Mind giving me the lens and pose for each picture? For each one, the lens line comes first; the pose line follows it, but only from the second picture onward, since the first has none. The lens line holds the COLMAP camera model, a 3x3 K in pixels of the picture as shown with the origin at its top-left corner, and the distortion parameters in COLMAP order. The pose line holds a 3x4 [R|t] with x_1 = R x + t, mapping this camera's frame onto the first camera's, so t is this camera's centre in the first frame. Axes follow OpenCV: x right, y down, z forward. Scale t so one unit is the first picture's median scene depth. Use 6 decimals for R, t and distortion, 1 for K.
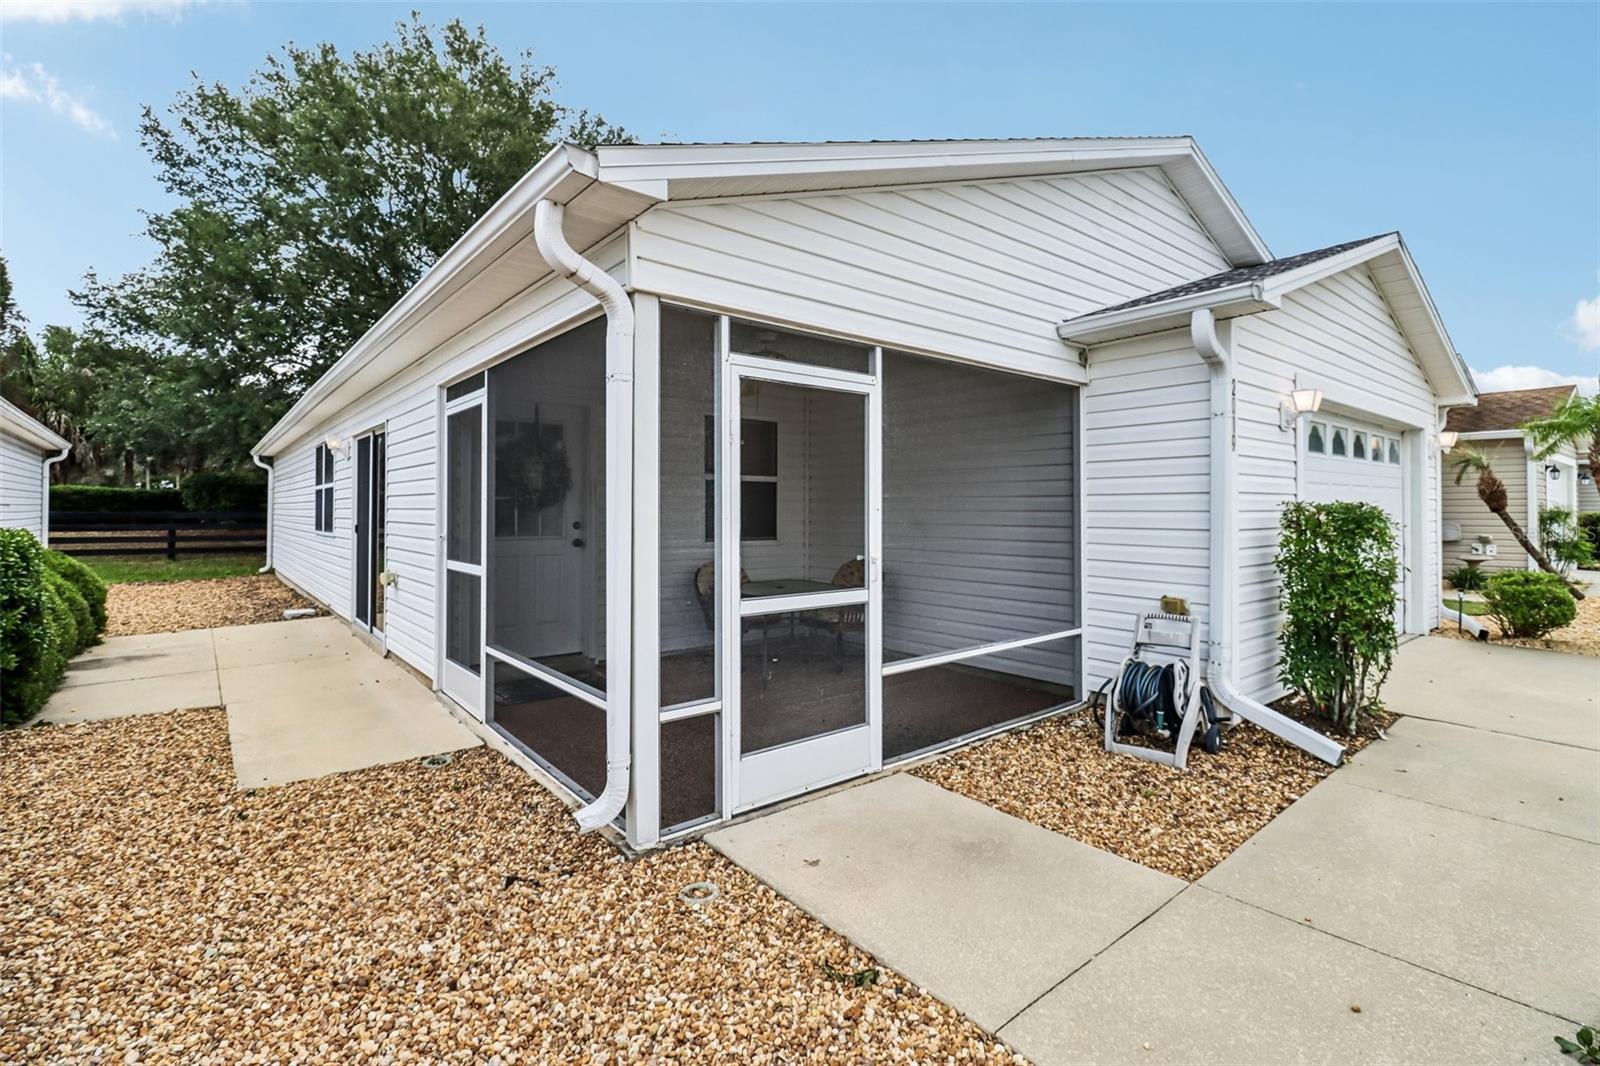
lens RADIAL K [[733.6, 0, 784.9], [0, 733.6, 504.9], [0, 0, 1]] dist [-0.005906, -0.007413]
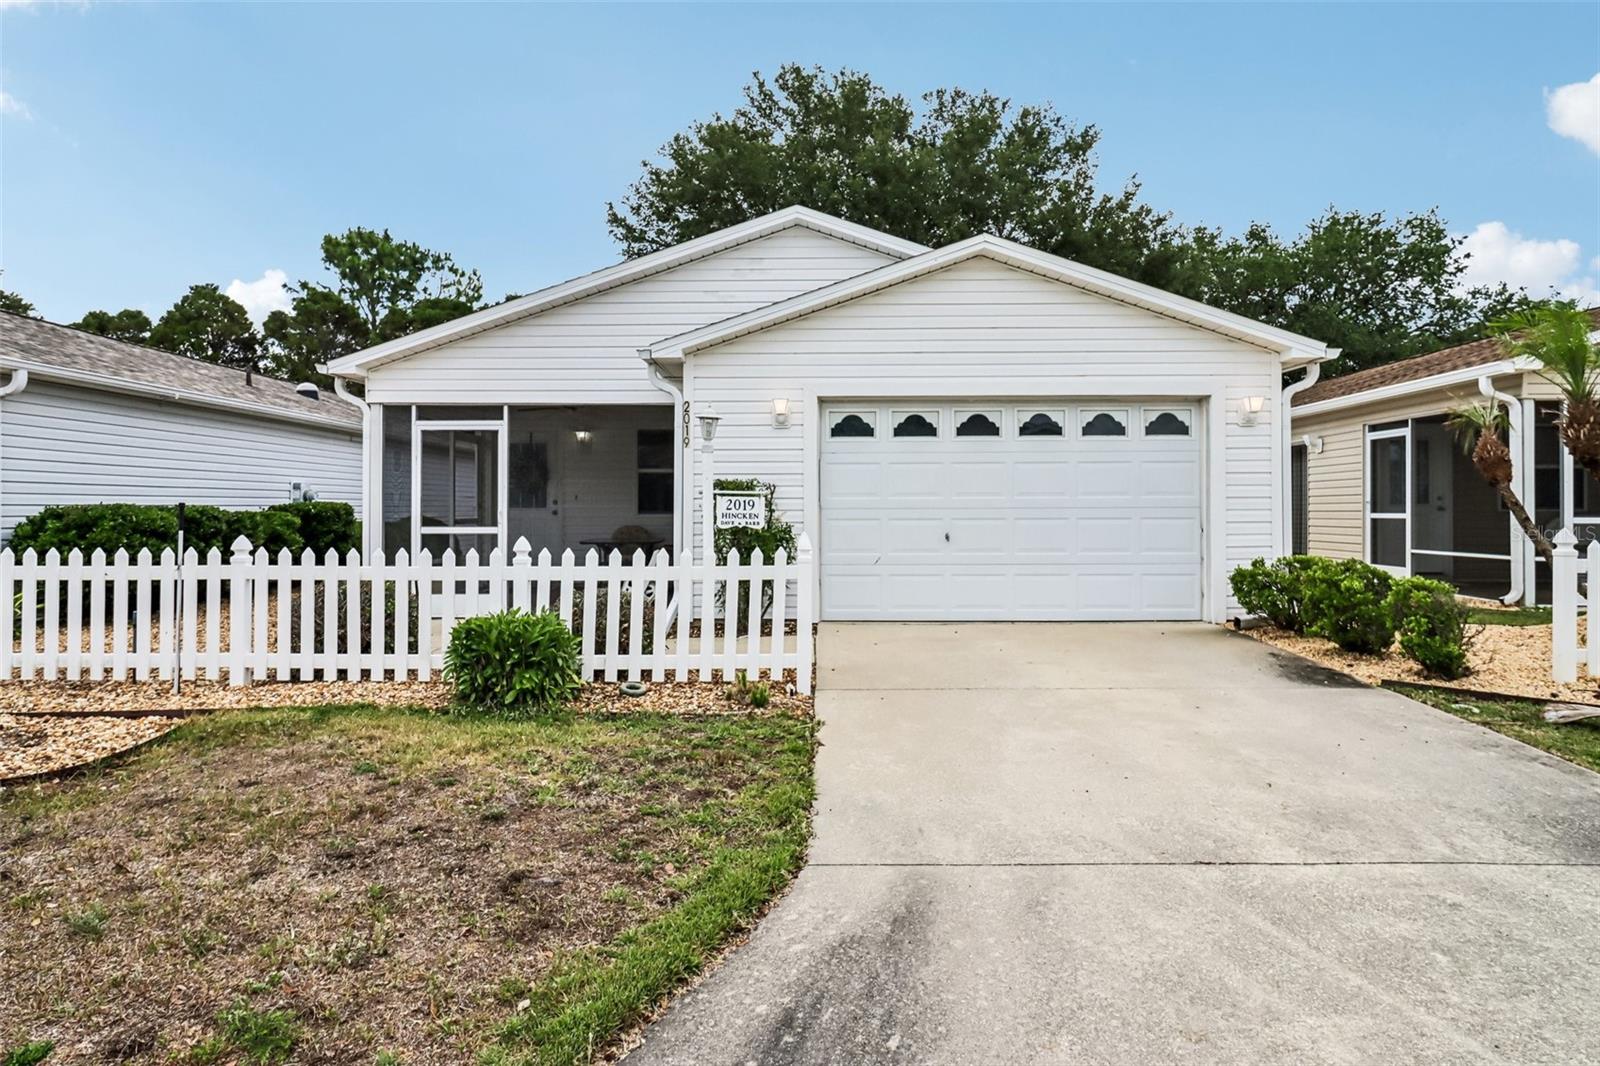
lens RADIAL K [[884.7, 0, 813.1], [0, 884.7, 536.5], [0, 0, 1]] dist [-0.004642, -0.002627]
pose [[0.773177, 0.025337, -0.633684, 0.598032], [0.002501, 0.999072, 0.042999, 0.010532], [0.634186, -0.034831, 0.772396, -0.089719]]
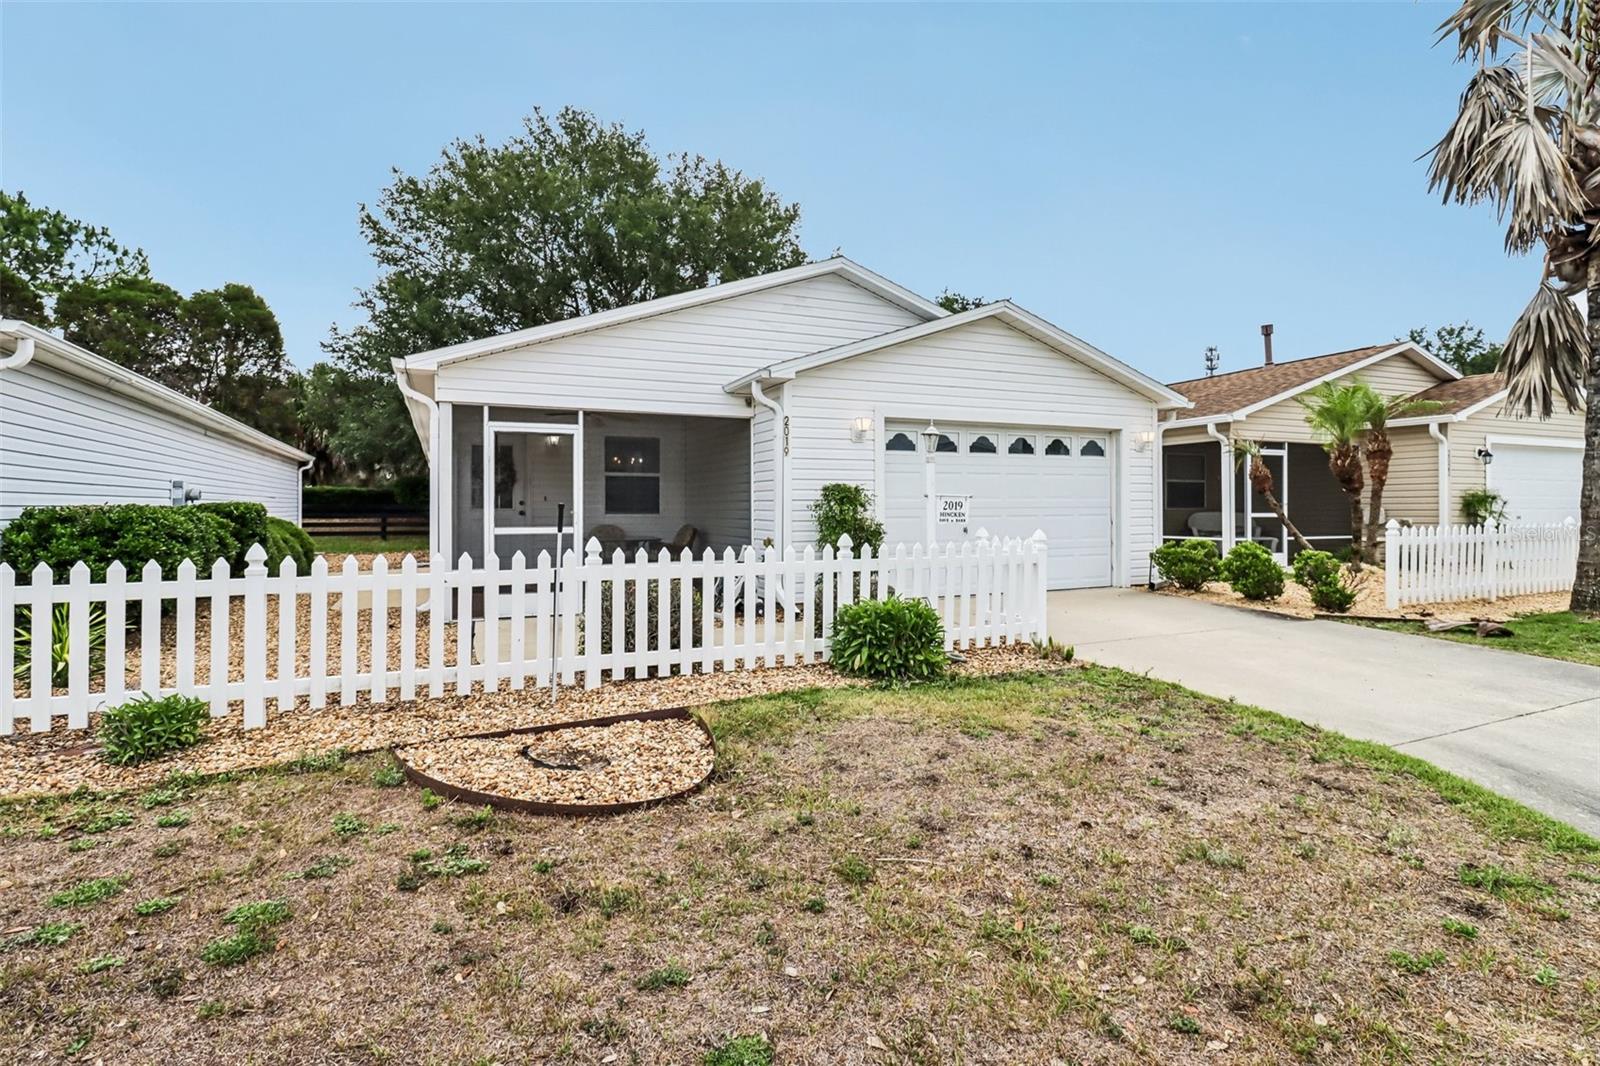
lens RADIAL K [[781.2, 0, 803.0], [0, 781.2, 516.5], [0, 0, 1]] dist [-0.013669, -0.002369]
pose [[0.968842, 0.000546, -0.247679, 0.329995], [0.003785, 0.999848, 0.017007, 0.012362], [0.247651, -0.017414, 0.968693, -0.254091]]
